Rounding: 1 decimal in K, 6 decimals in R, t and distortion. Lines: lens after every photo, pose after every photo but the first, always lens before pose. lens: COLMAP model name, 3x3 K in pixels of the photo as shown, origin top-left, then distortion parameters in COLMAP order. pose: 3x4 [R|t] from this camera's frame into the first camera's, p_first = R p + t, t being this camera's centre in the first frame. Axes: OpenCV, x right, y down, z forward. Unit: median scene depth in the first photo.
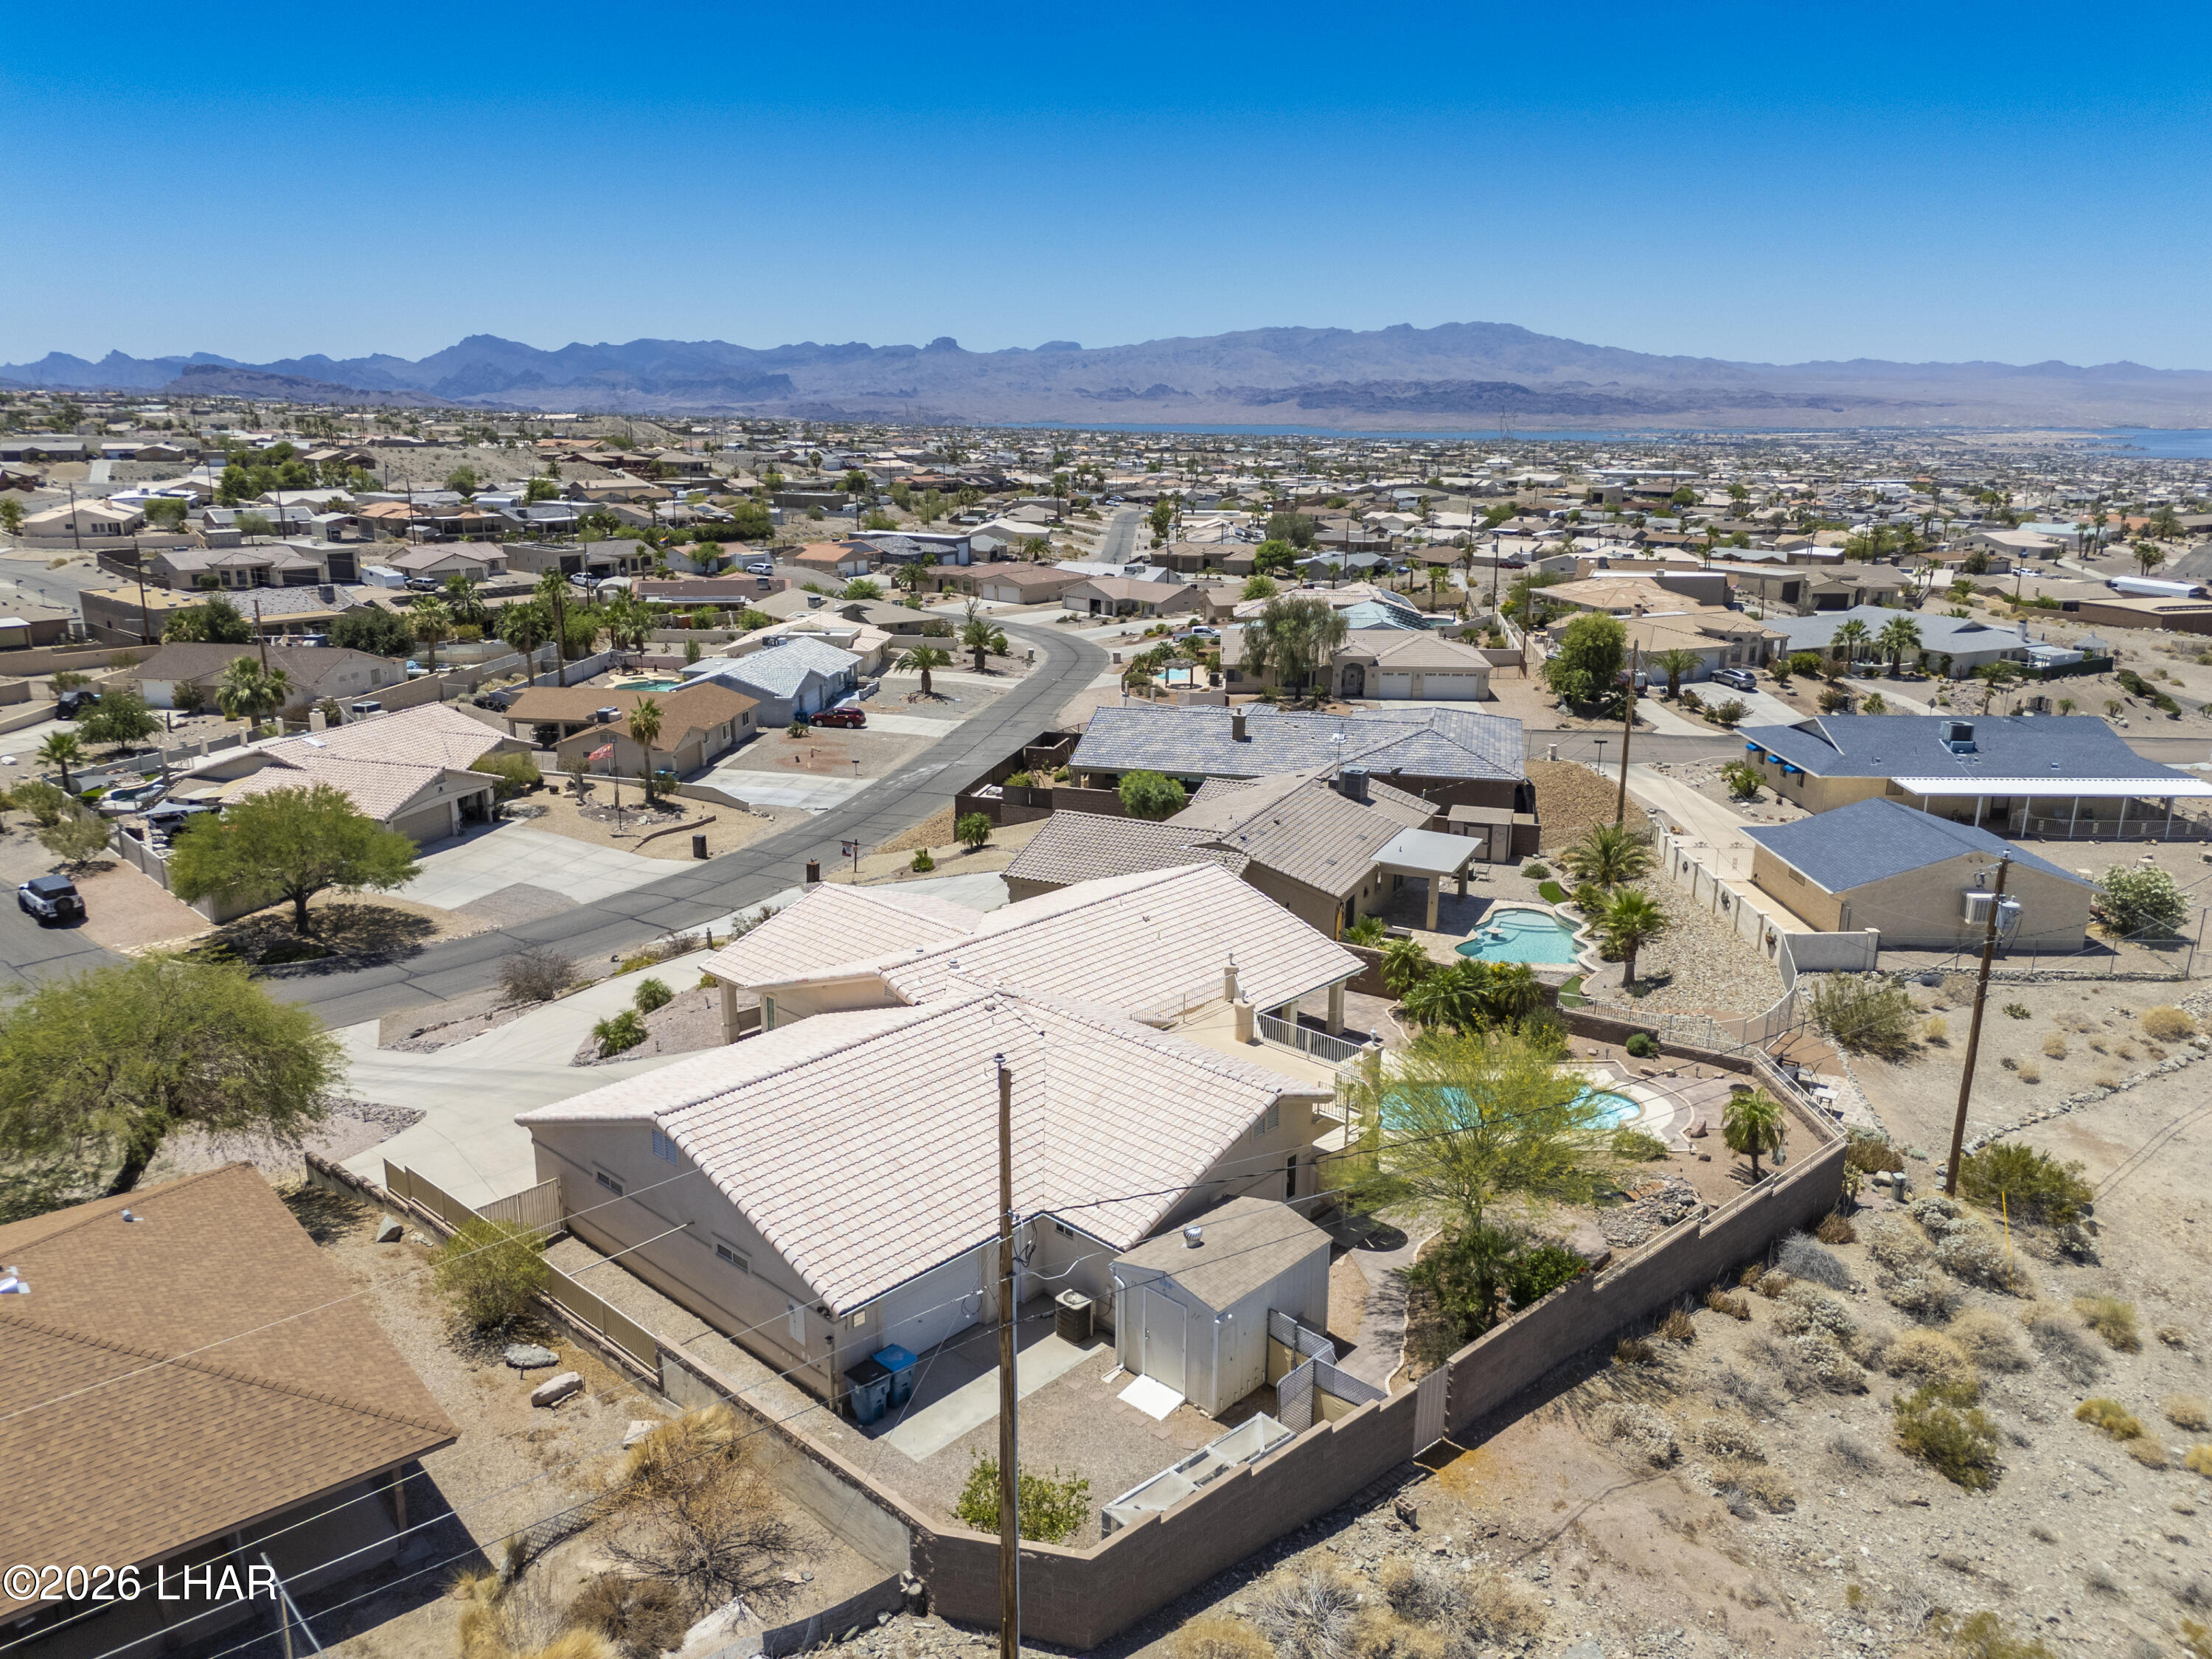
lens RADIAL K [[1635.3, 0, 1109.9], [0, 1635.3, 838.4], [0, 0, 1]] dist [0.058863, -0.056178]
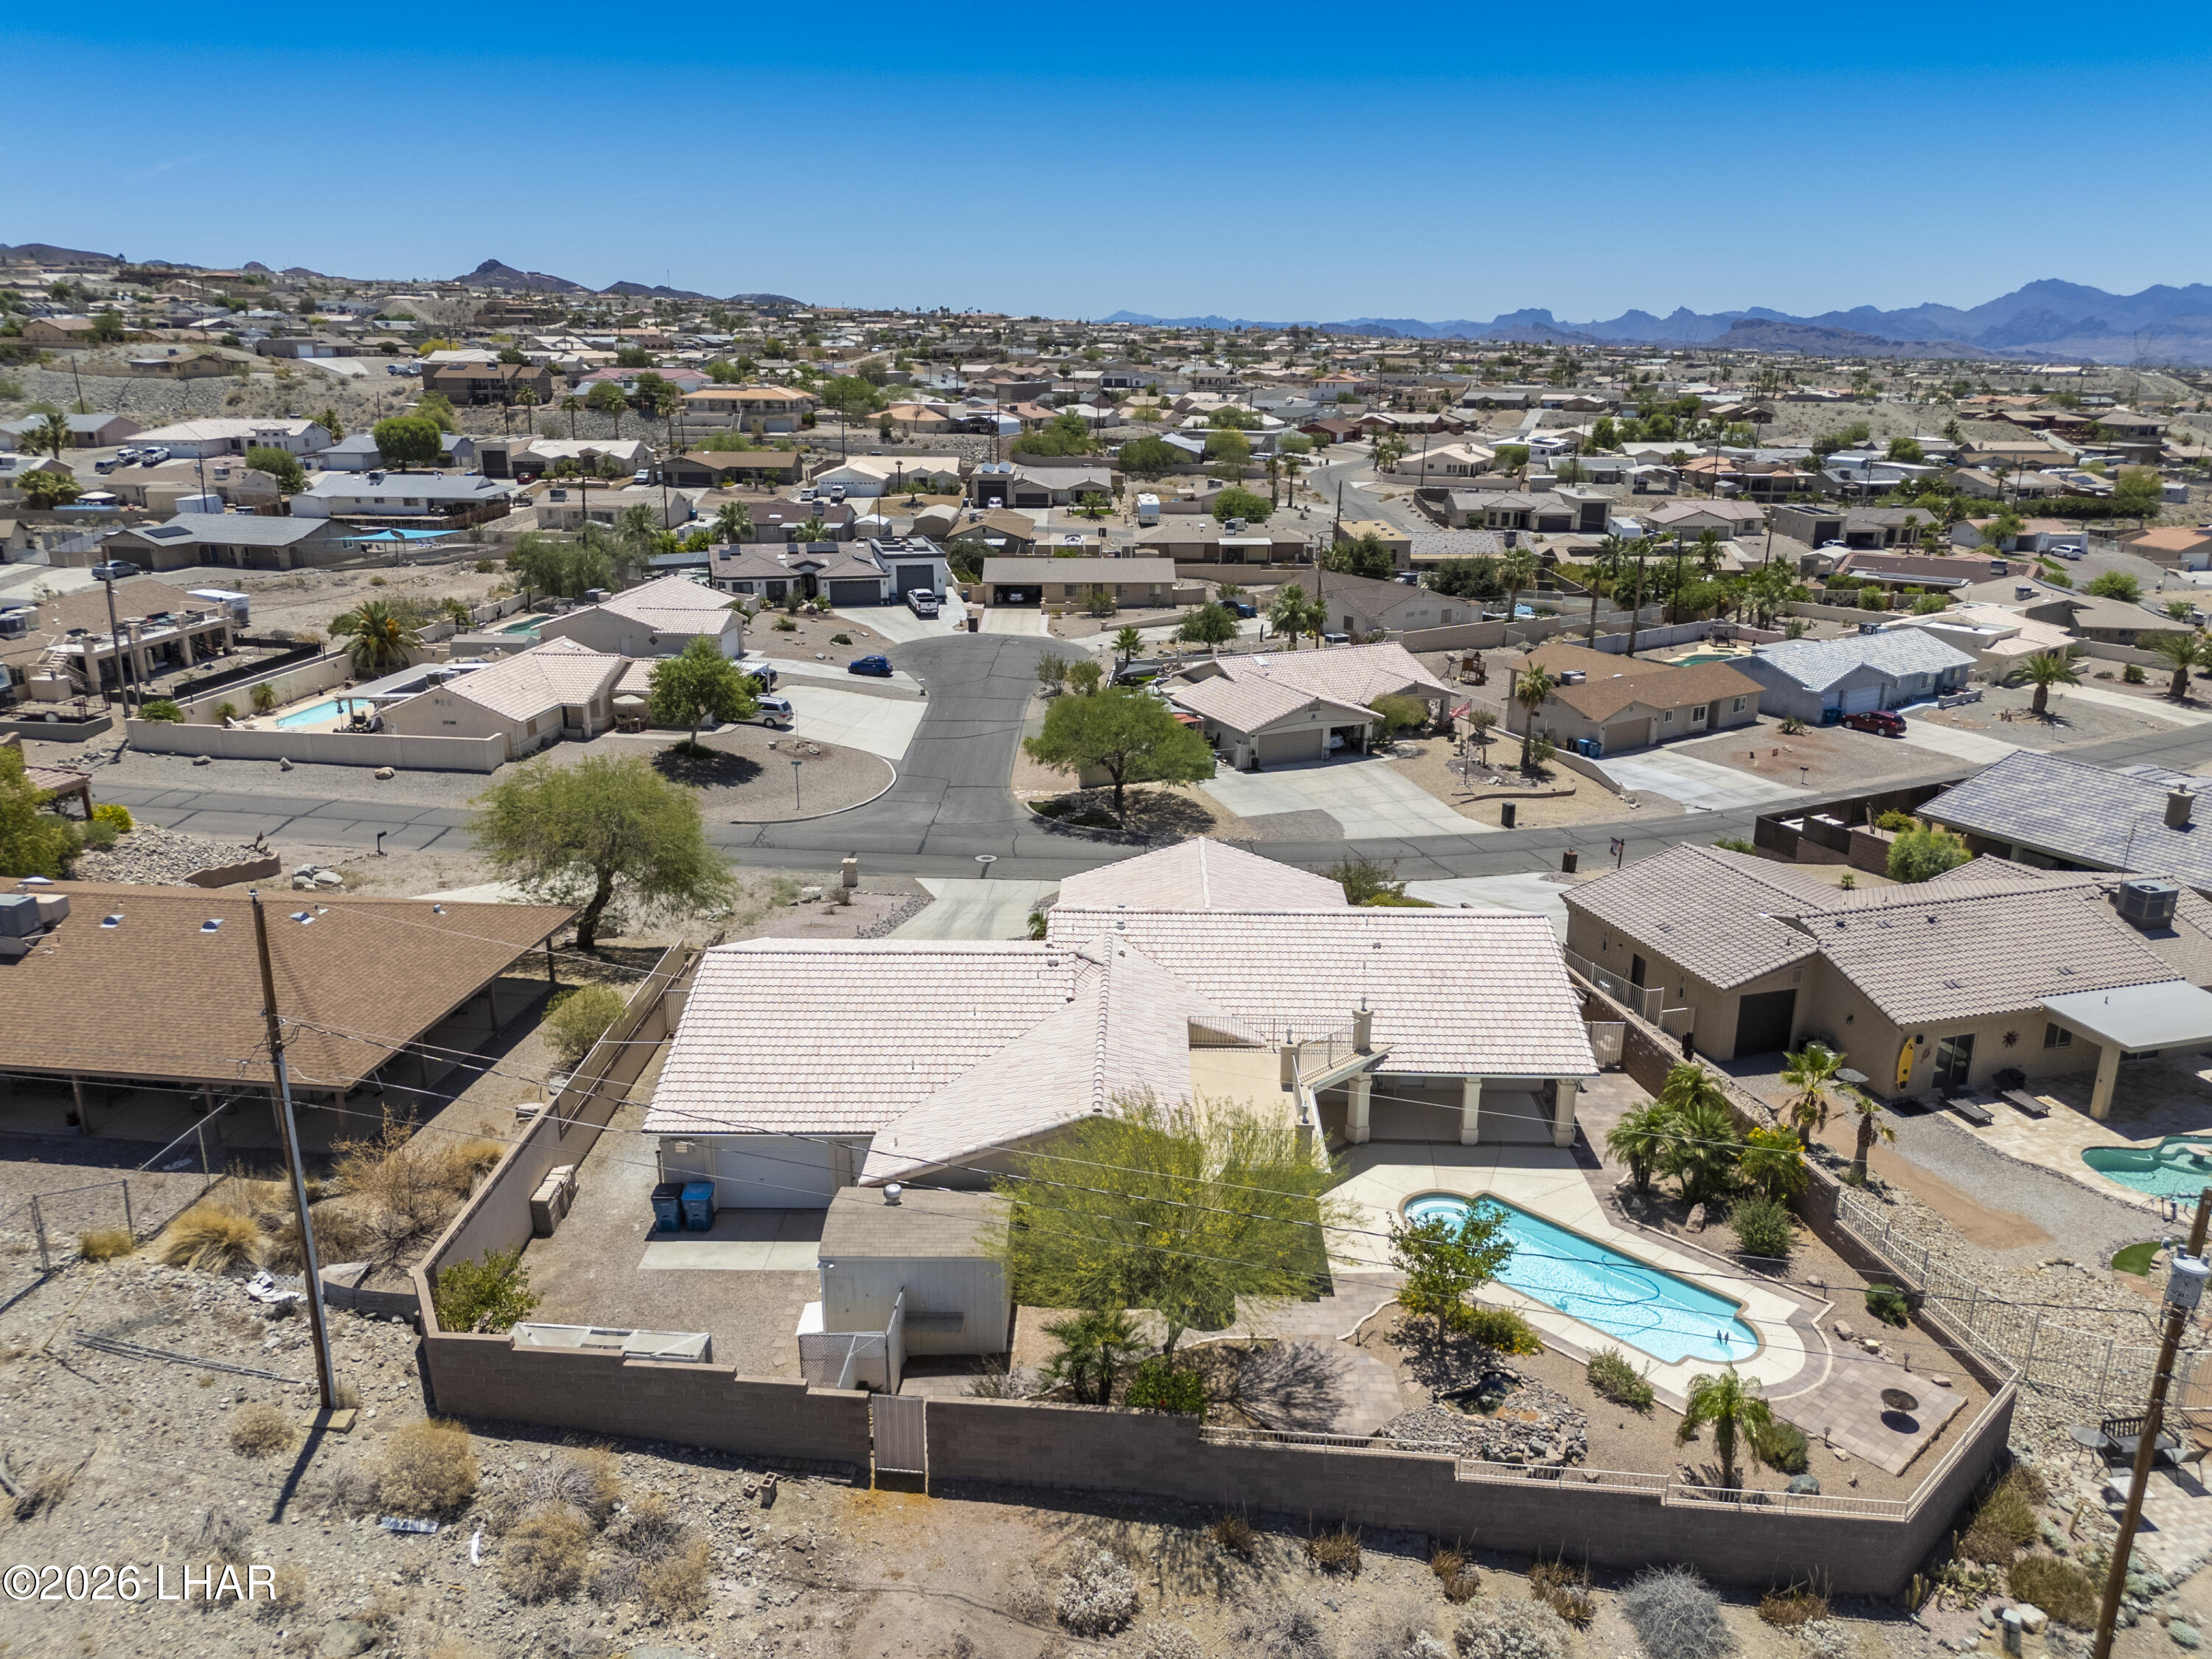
lens RADIAL K [[1635.3, 0, 1109.9], [0, 1635.3, 838.4], [0, 0, 1]] dist [0.058863, -0.056178]
pose [[0.662989, 0.217448, -0.716354, 0.317326], [-0.197840, 0.973759, 0.112481, -0.046557], [0.722015, 0.067150, 0.688611, 0.137955]]
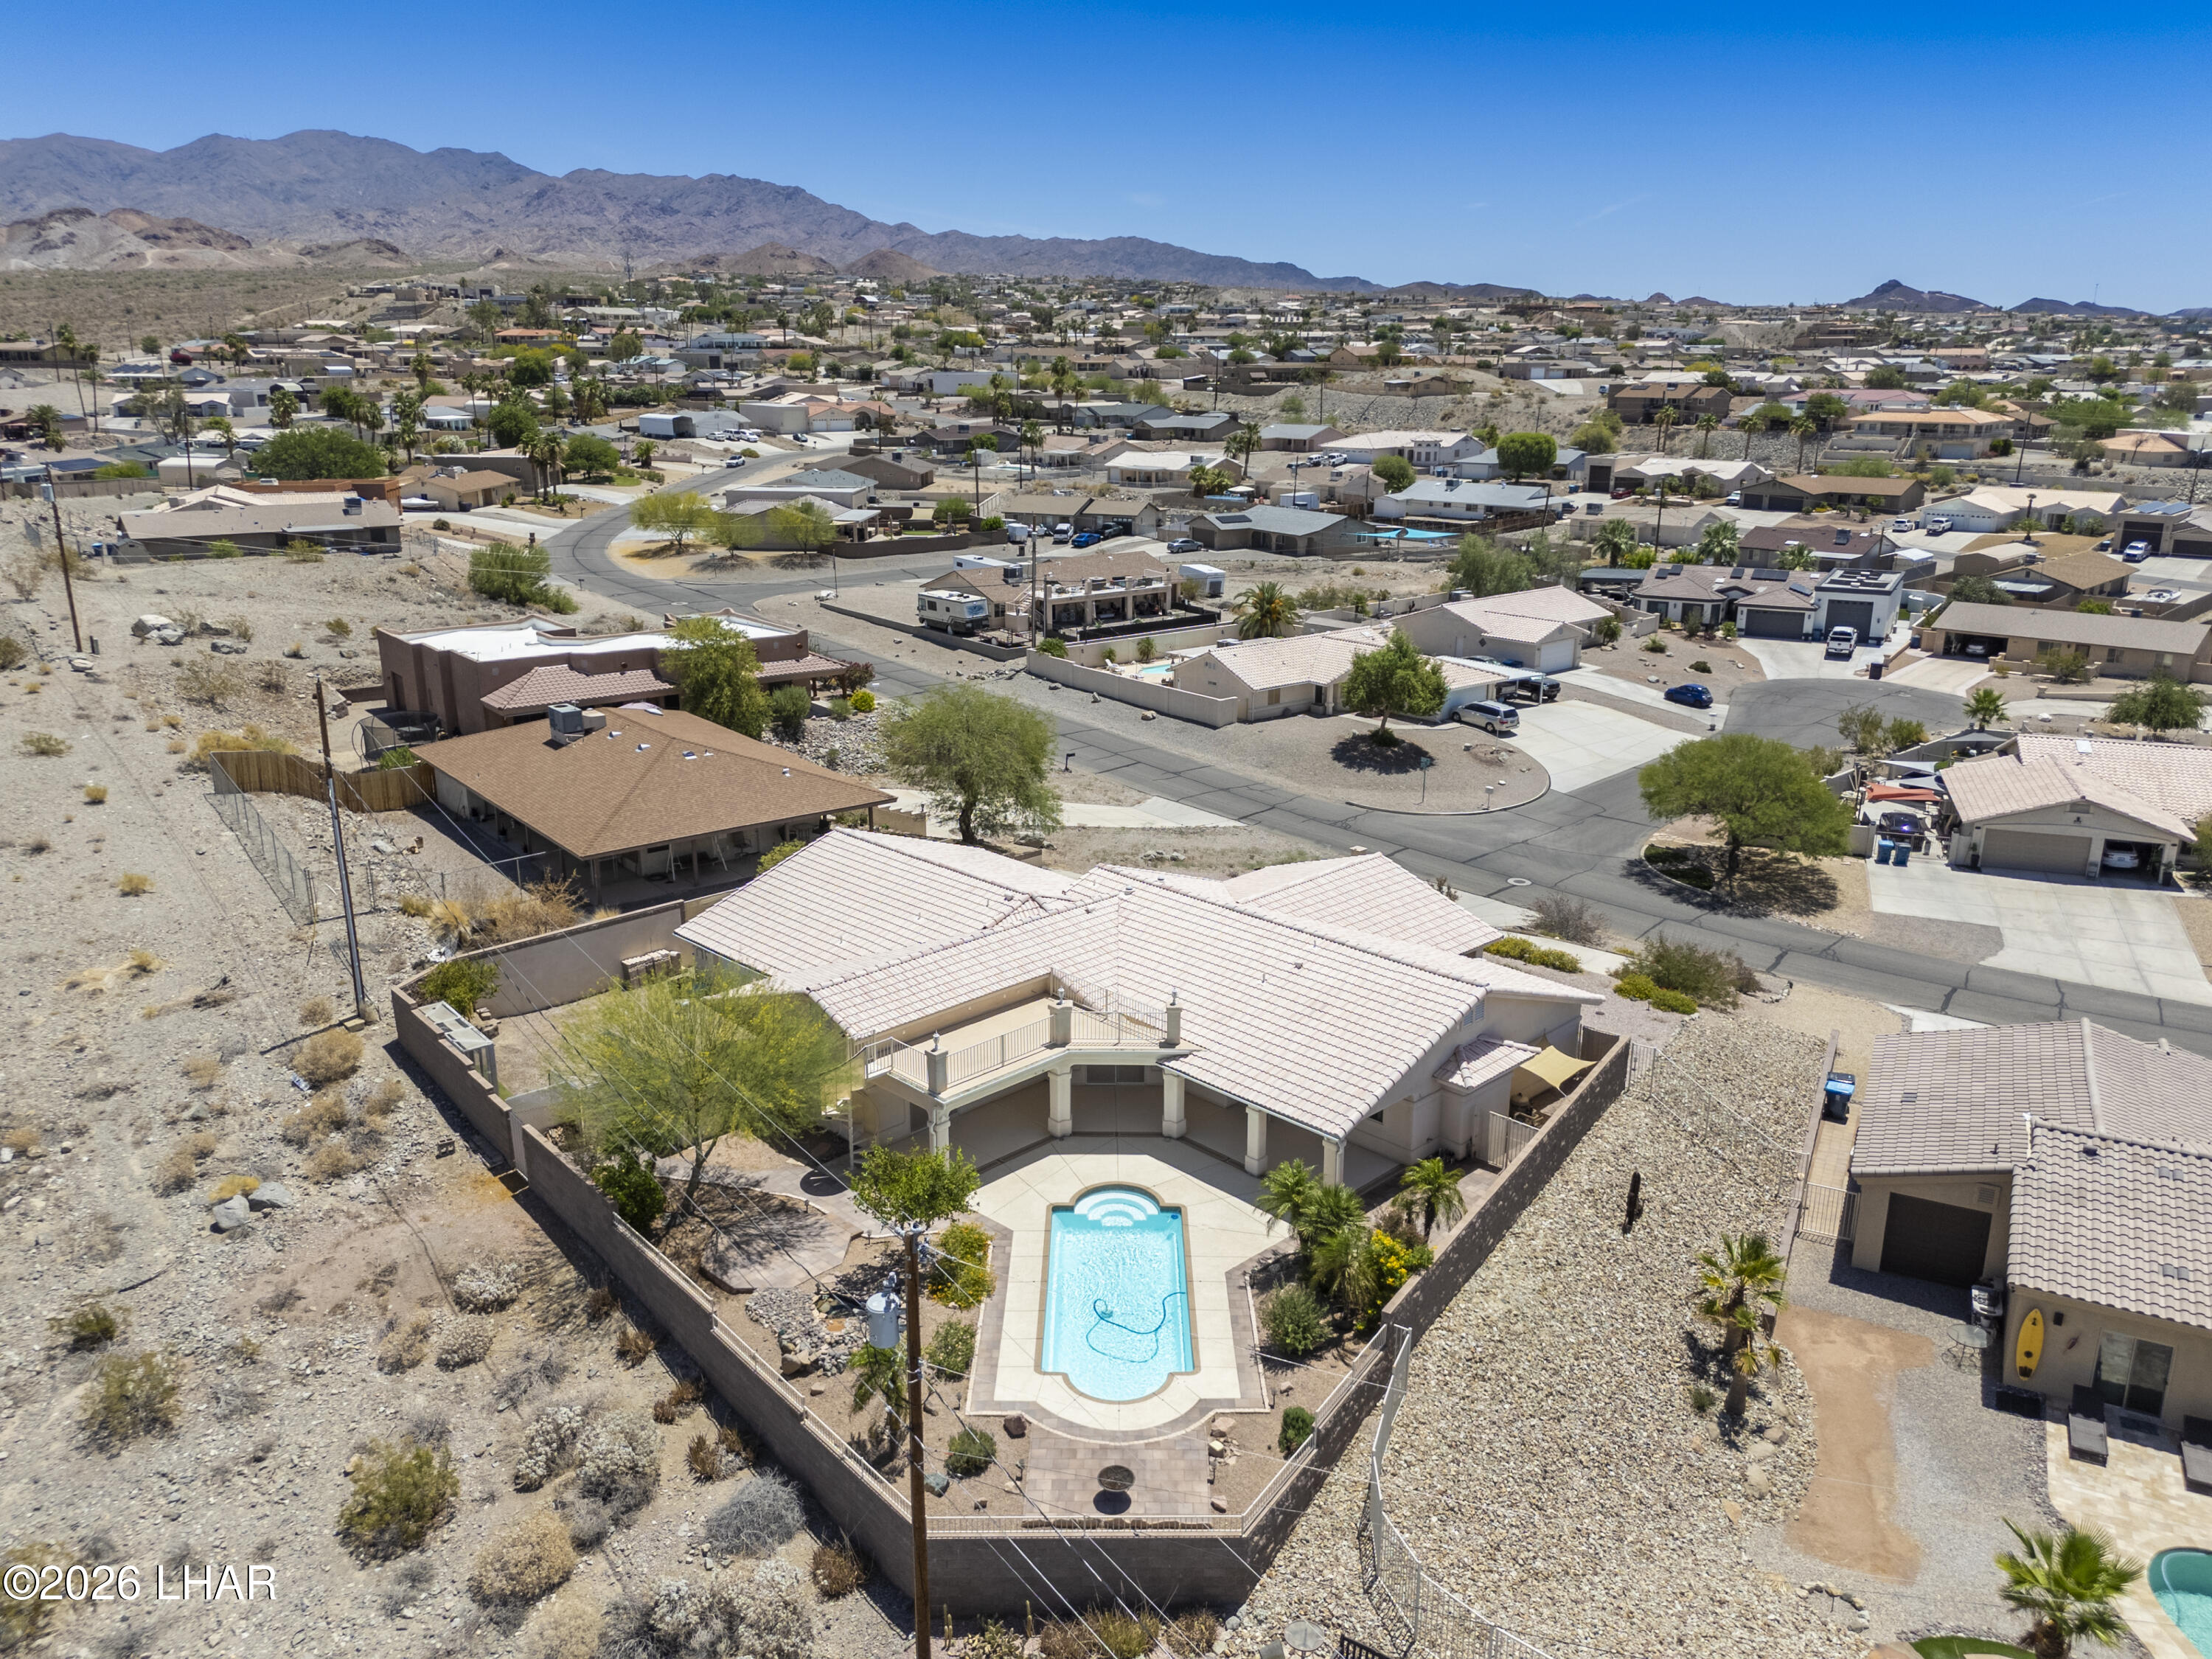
lens RADIAL K [[1635.3, 0, 1109.9], [0, 1635.3, 838.4], [0, 0, 1]] dist [0.058863, -0.056178]
pose [[-0.048024, 0.278280, -0.959299, 0.483500], [-0.266215, 0.922102, 0.280816, -0.133549], [0.962717, 0.268865, 0.029799, 0.475134]]
